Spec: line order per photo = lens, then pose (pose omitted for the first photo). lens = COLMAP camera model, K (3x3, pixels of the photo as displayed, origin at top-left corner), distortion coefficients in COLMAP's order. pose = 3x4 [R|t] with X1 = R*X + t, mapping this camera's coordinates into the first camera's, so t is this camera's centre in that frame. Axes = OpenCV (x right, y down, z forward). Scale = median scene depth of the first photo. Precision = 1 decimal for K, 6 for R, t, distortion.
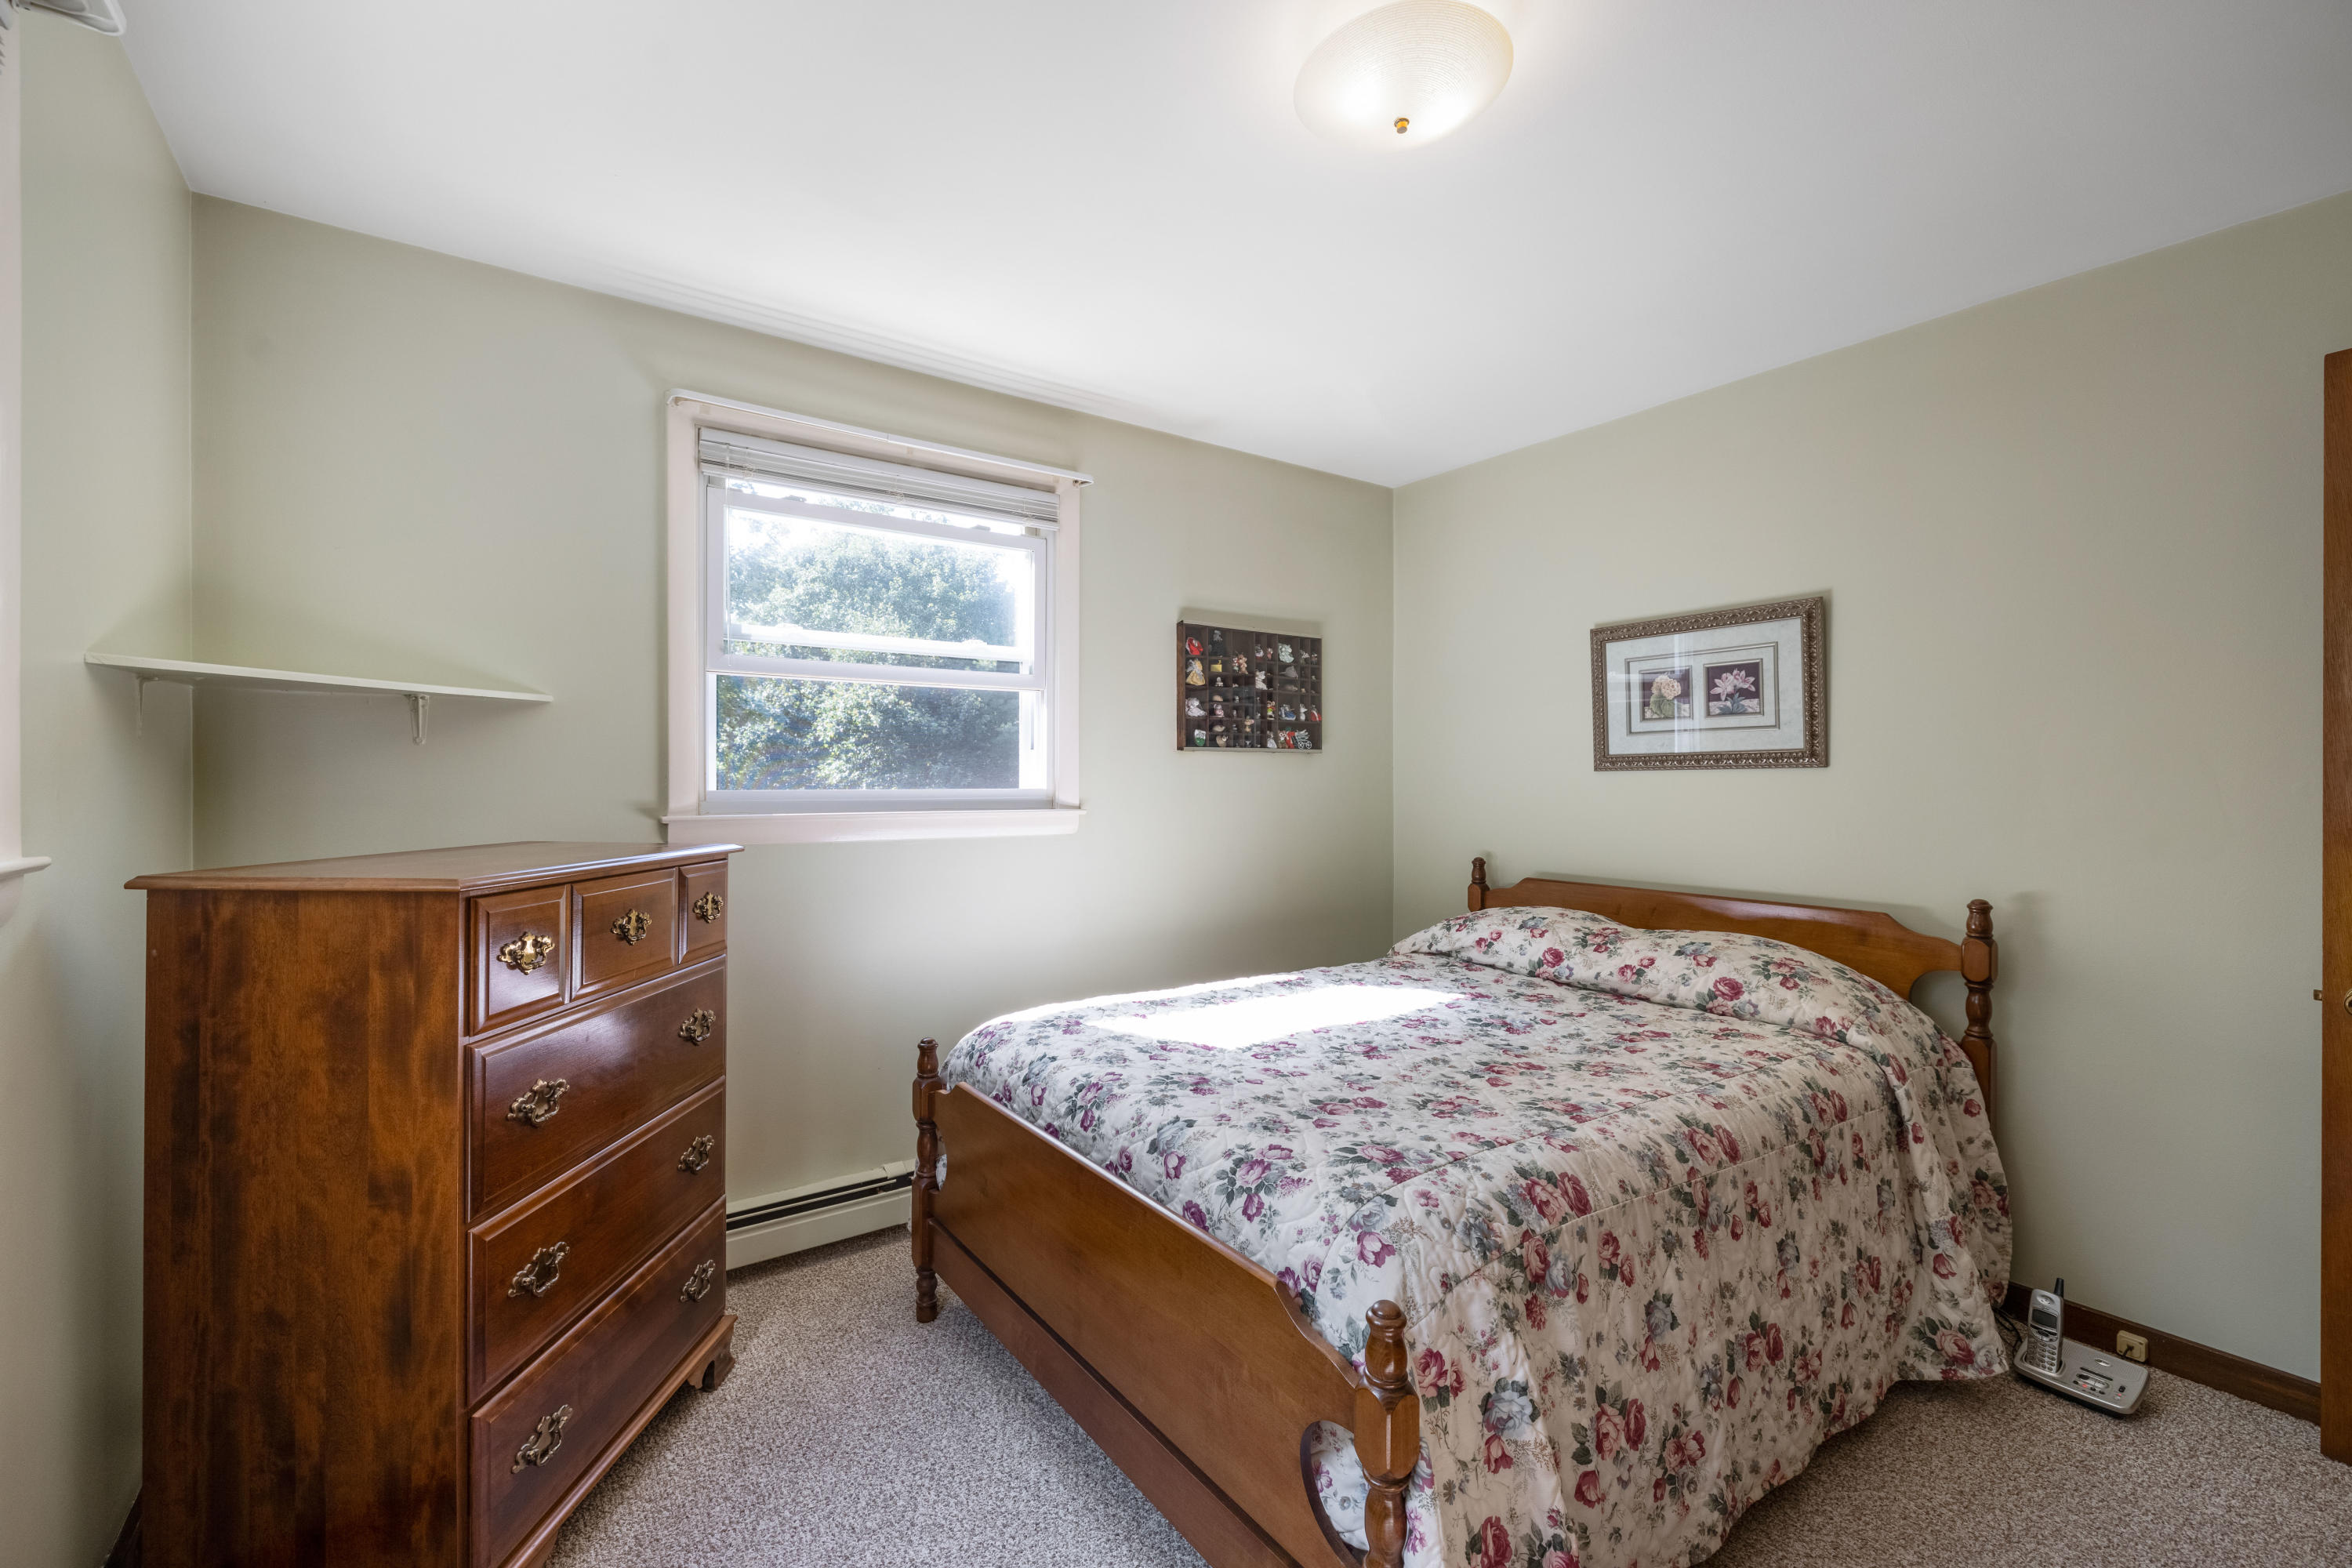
lens RADIAL K [[984.5, 0, 1164.4], [0, 984.5, 779.0], [0, 0, 1]] dist [-0.002532, 0.000001]
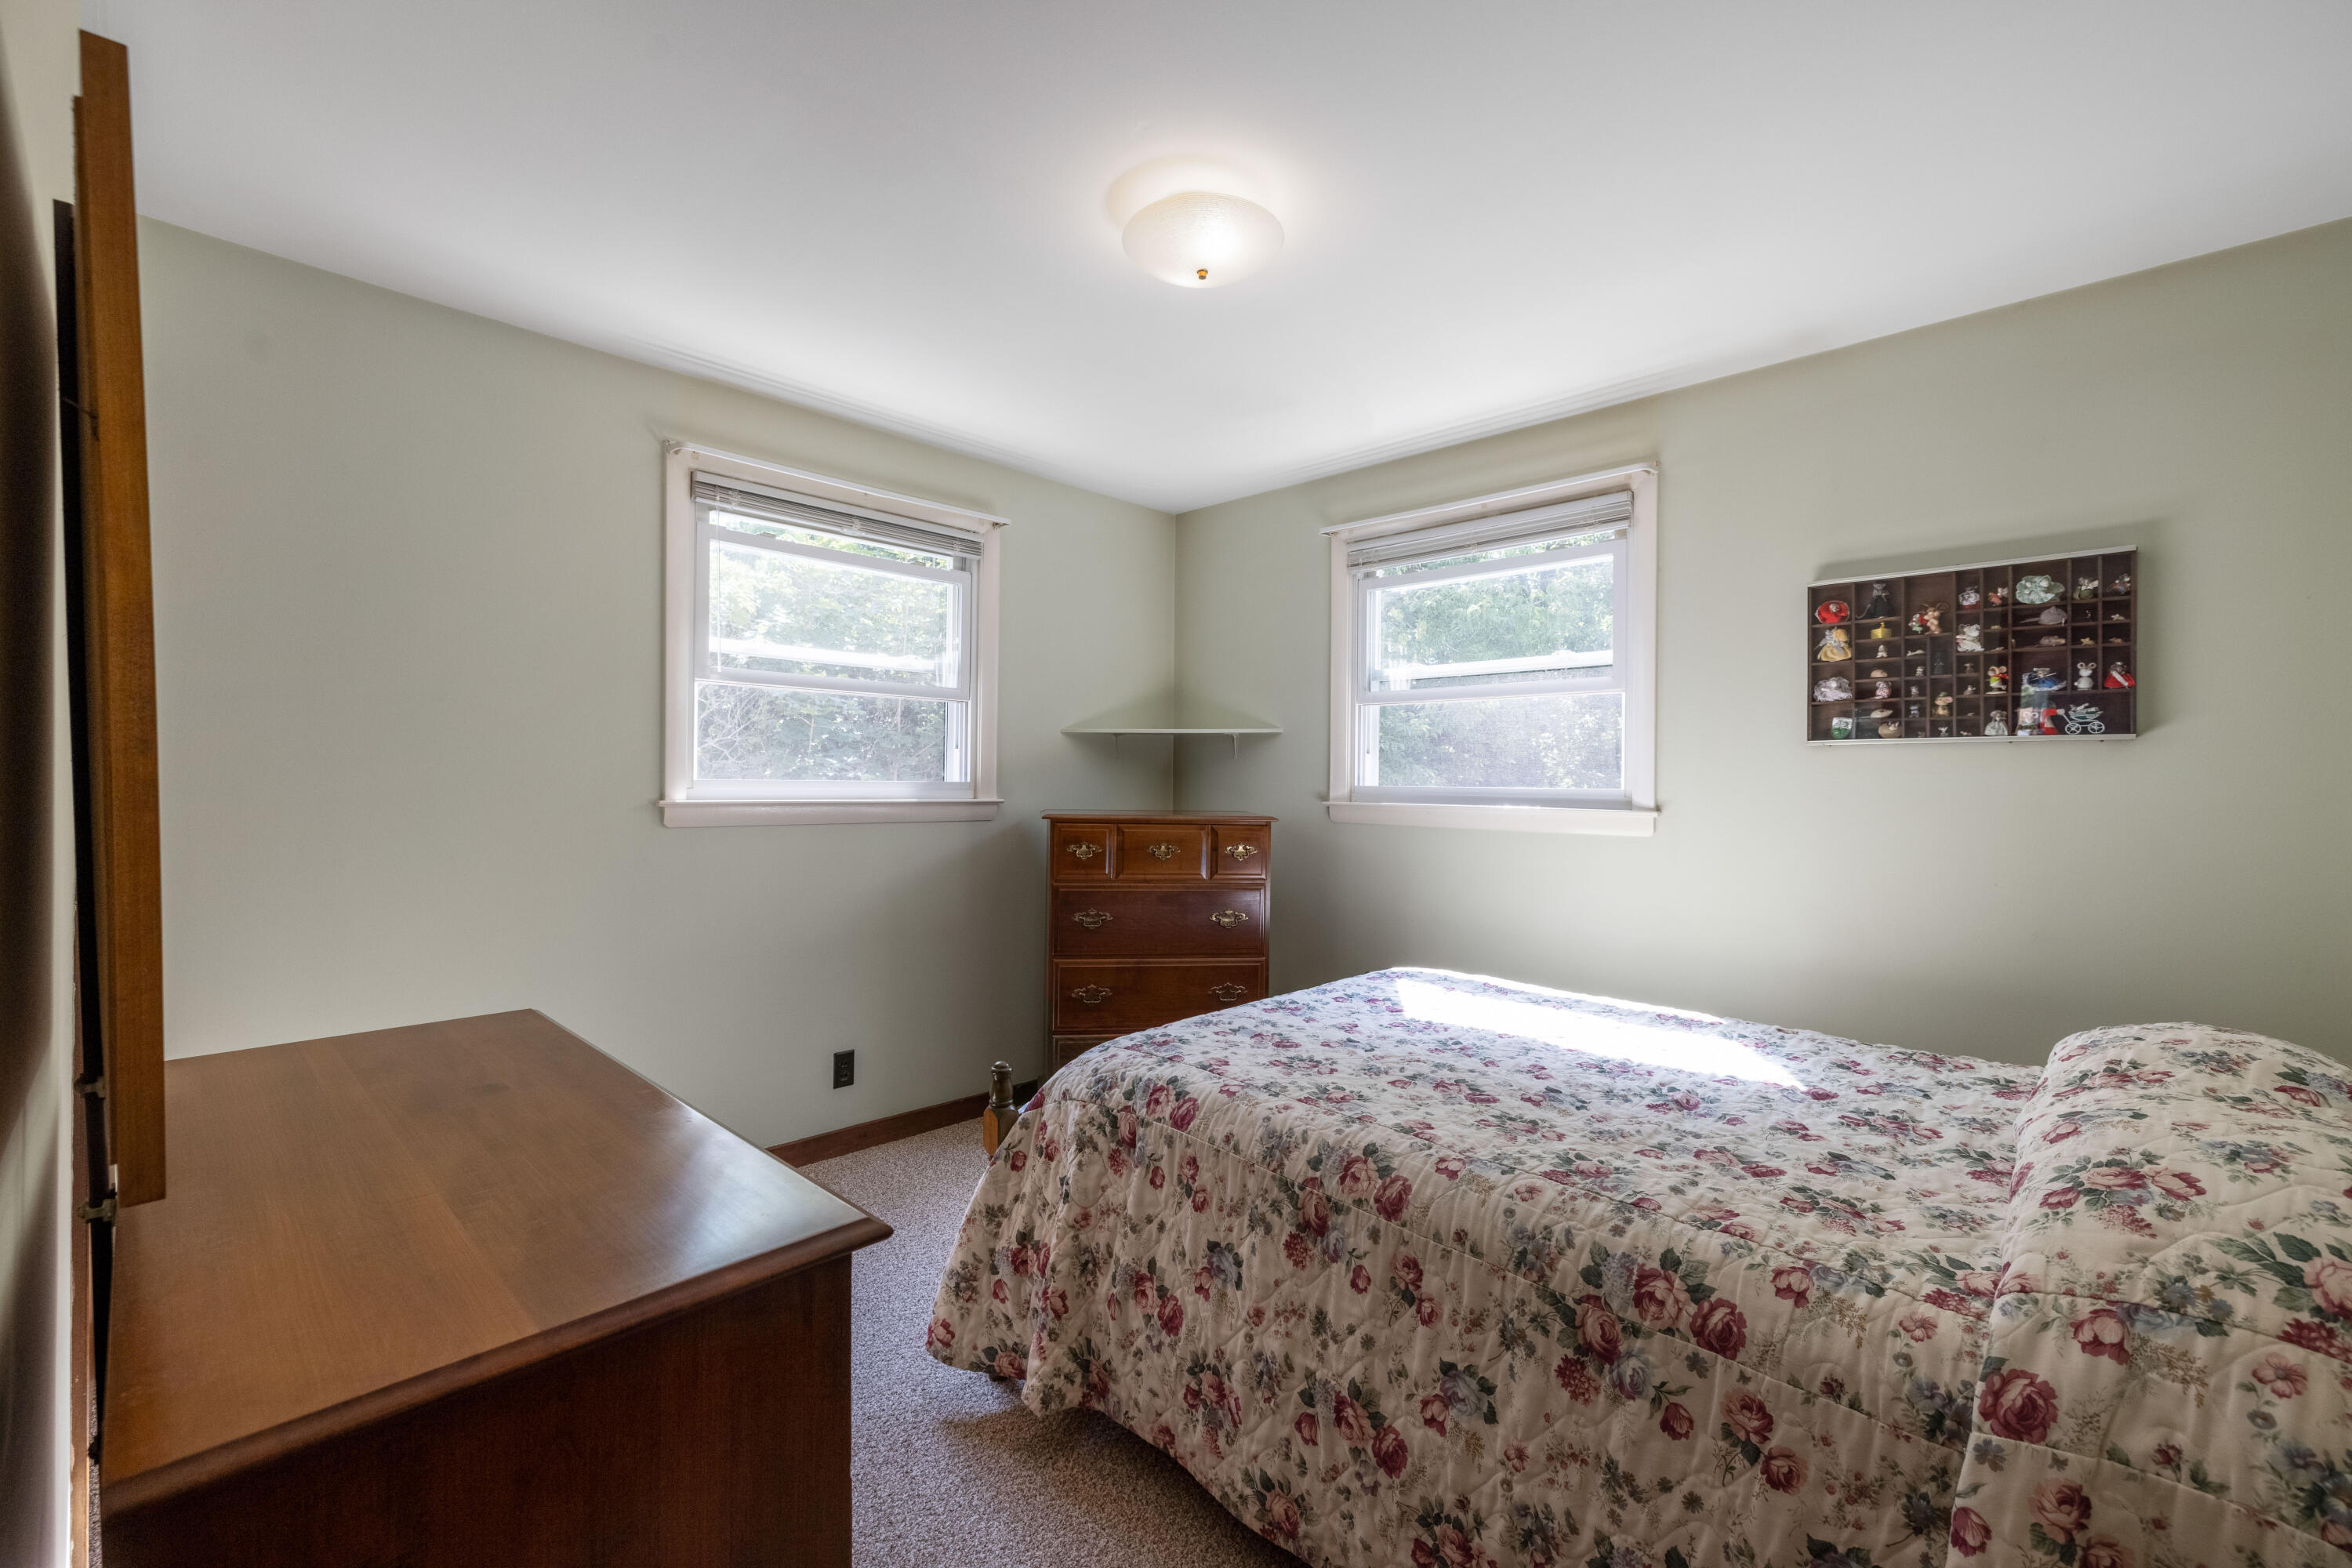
lens RADIAL K [[984.5, 0, 1162.6], [0, 984.5, 785.1], [0, 0, 1]] dist [-0.002532, 0.000001]
pose [[0.182302, 0.005421, -0.983228, 0.709638], [-0.009636, 0.999947, 0.003726, 0.005813], [0.983195, 0.008795, 0.182344, 0.331717]]
